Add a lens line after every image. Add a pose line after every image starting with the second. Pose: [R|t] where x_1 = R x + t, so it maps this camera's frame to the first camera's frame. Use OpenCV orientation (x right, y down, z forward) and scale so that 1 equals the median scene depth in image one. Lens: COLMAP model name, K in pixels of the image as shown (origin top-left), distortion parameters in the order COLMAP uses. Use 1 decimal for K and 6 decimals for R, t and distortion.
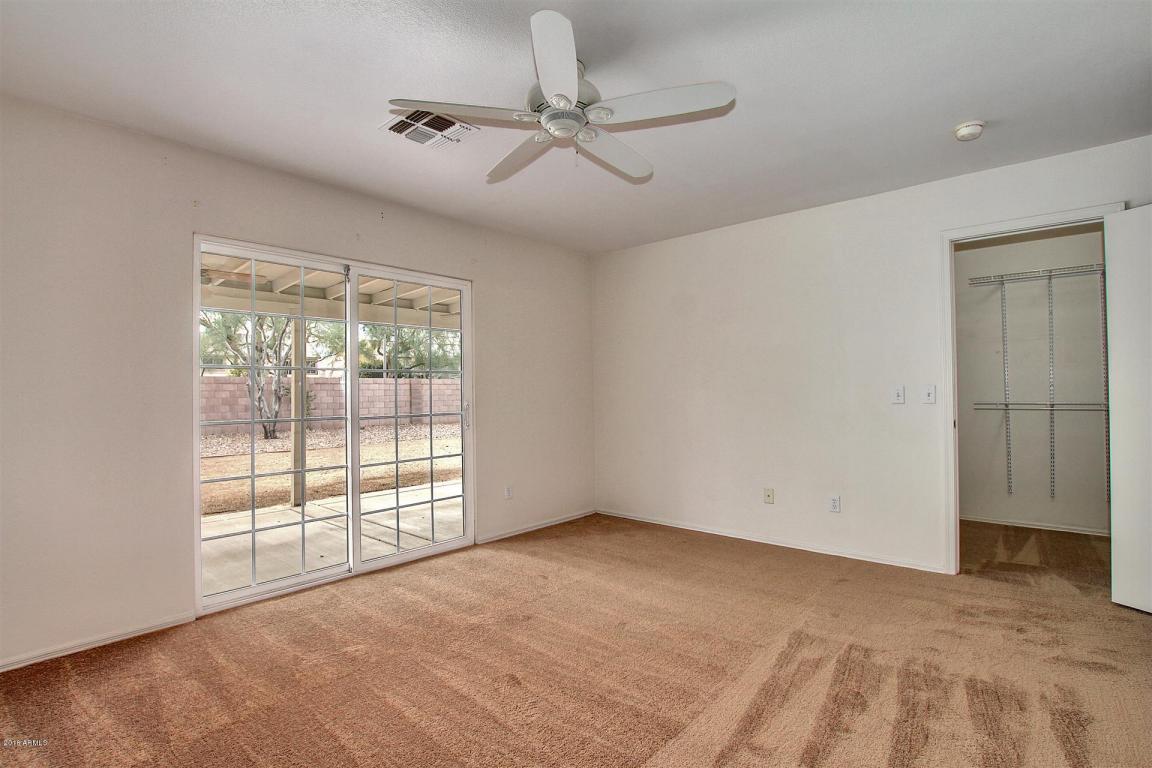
lens RADIAL K [[554.2, 0, 576.0], [0, 554.2, 384.0], [0, 0, 1]] dist [-0.005583, -0.000321]
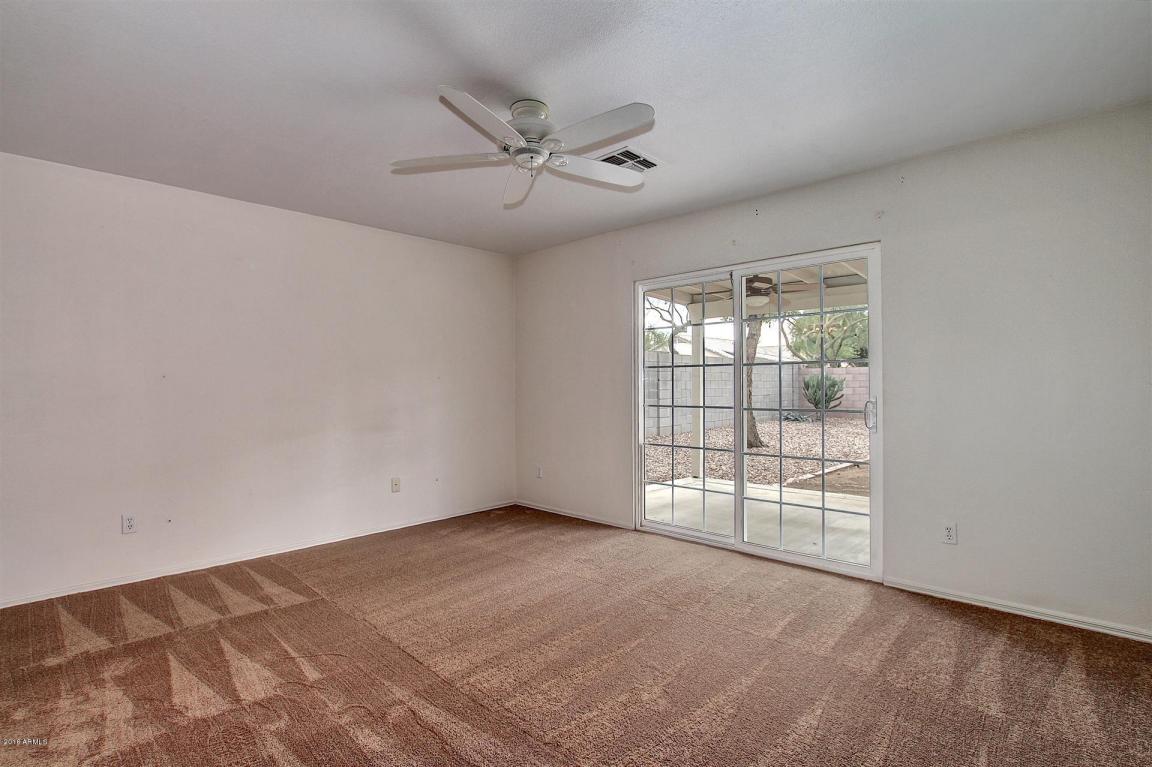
lens RADIAL K [[554.2, 0, 576.0], [0, 554.2, 383.5], [0, 0, 1]] dist [-0.005583, -0.000321]
pose [[-0.028578, 0.005756, -0.999575, 0.752467], [0.017375, 0.999835, 0.005261, 0.002099], [0.999441, -0.017217, -0.028674, 0.763652]]
